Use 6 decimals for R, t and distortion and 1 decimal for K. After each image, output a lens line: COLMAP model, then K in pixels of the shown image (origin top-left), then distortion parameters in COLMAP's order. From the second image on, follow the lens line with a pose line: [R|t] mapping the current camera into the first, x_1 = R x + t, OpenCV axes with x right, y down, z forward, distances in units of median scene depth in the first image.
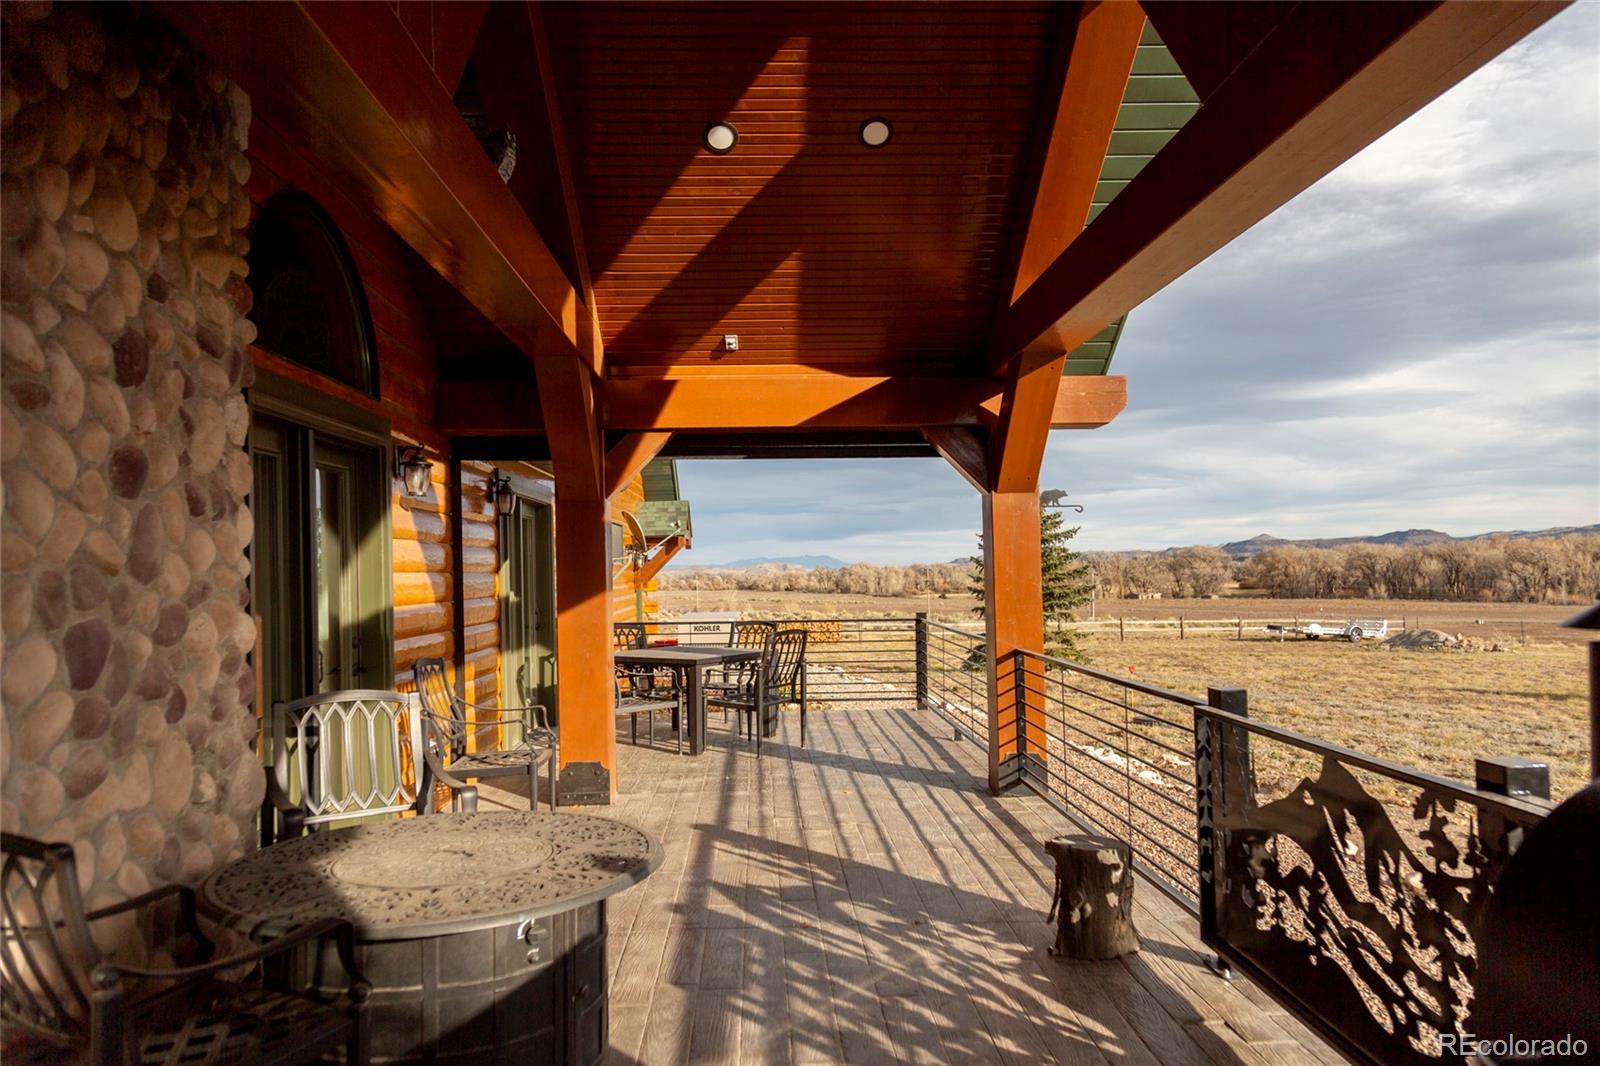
lens RADIAL K [[1077.3, 0, 797.4], [0, 1077.3, 540.9], [0, 0, 1]] dist [0.026261, 0.001885]
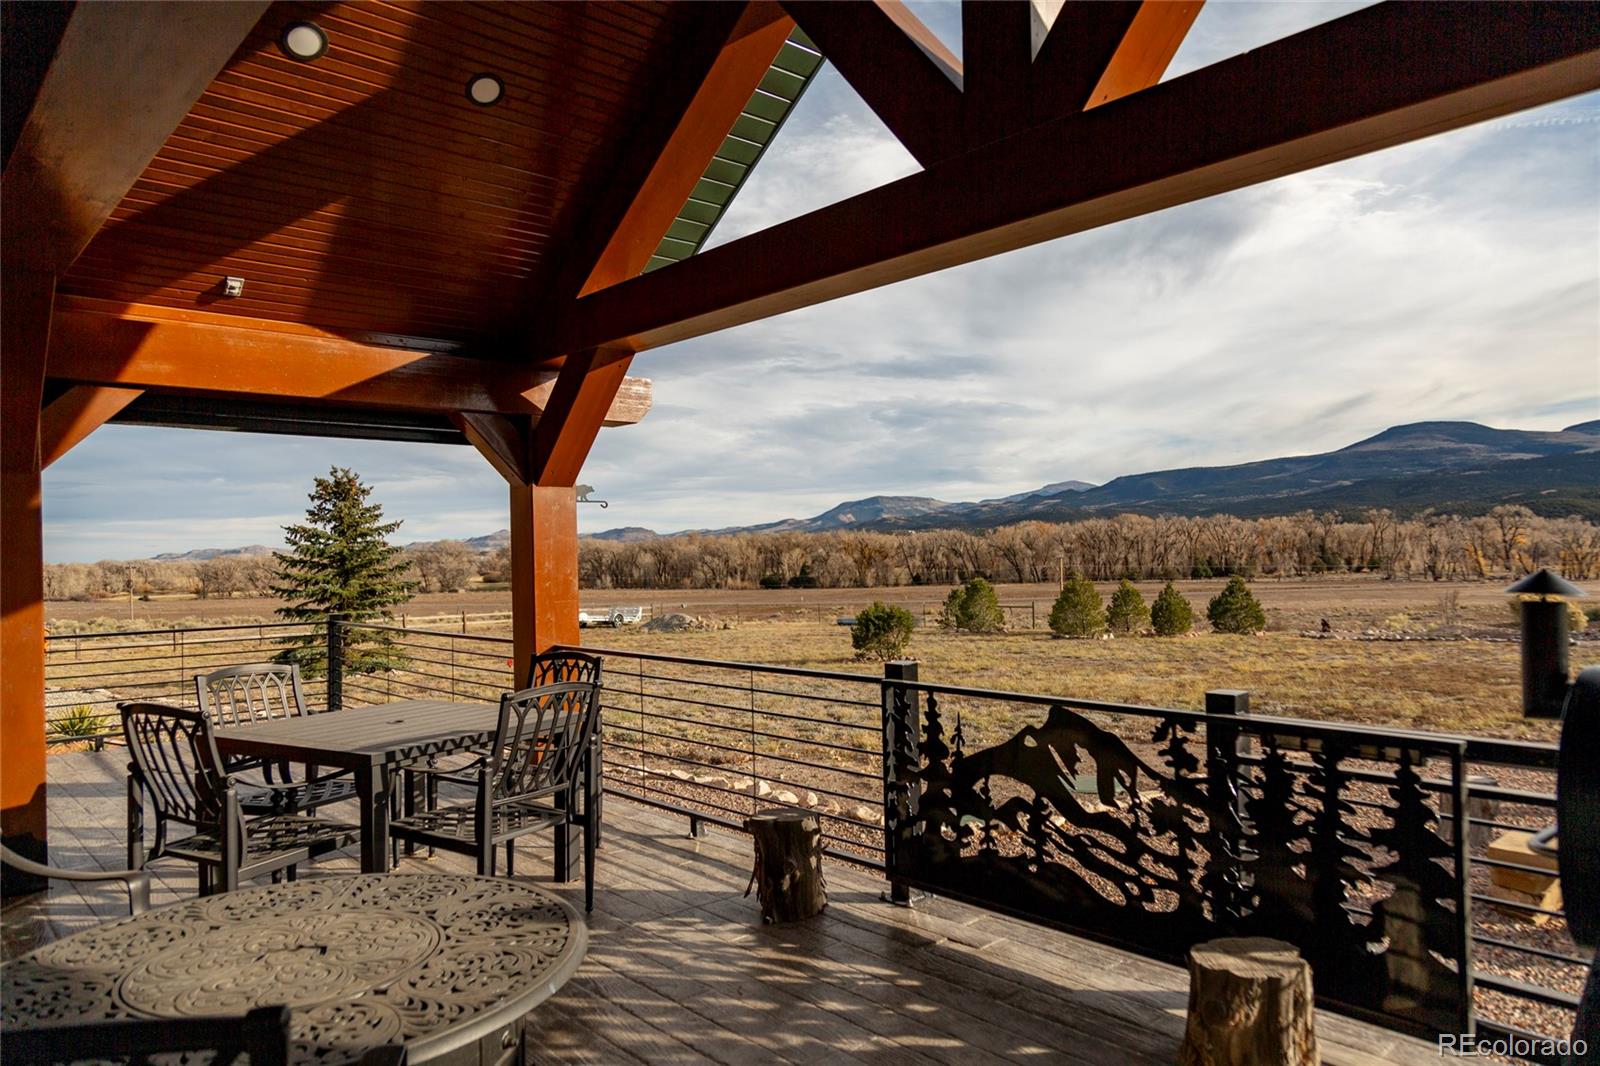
lens RADIAL K [[1082.9, 0, 800.0], [0, 1082.9, 533.0], [0, 0, 1]] dist [0.022408, 0.001832]
pose [[0.755163, 0.010215, 0.655457, -0.369823], [-0.008675, 0.999947, -0.005589, 0.001829], [-0.655480, -0.001466, 0.755211, 0.143157]]
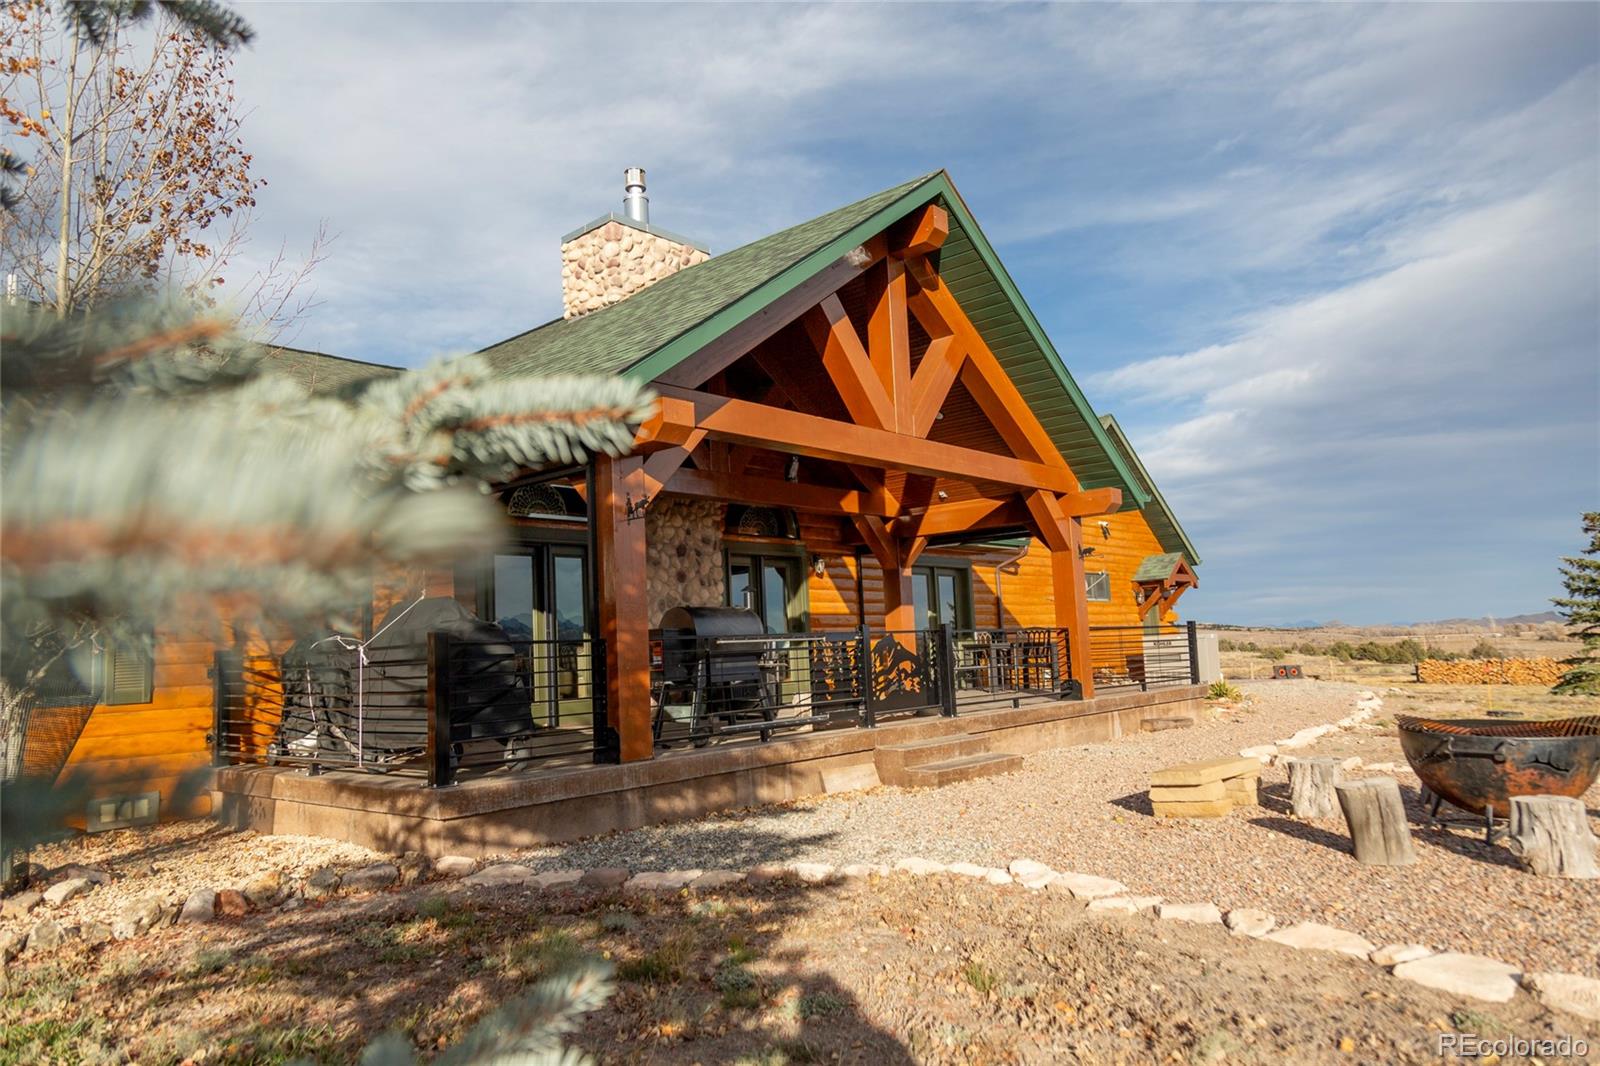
lens RADIAL K [[1082.9, 0, 800.0], [0, 1082.9, 533.0], [0, 0, 1]] dist [0.022408, 0.001832]
pose [[0.747437, -0.090769, -0.658102, 1.616436], [0.050808, 0.995531, -0.079603, 0.081854], [0.662387, 0.026061, 0.748709, -1.200090]]
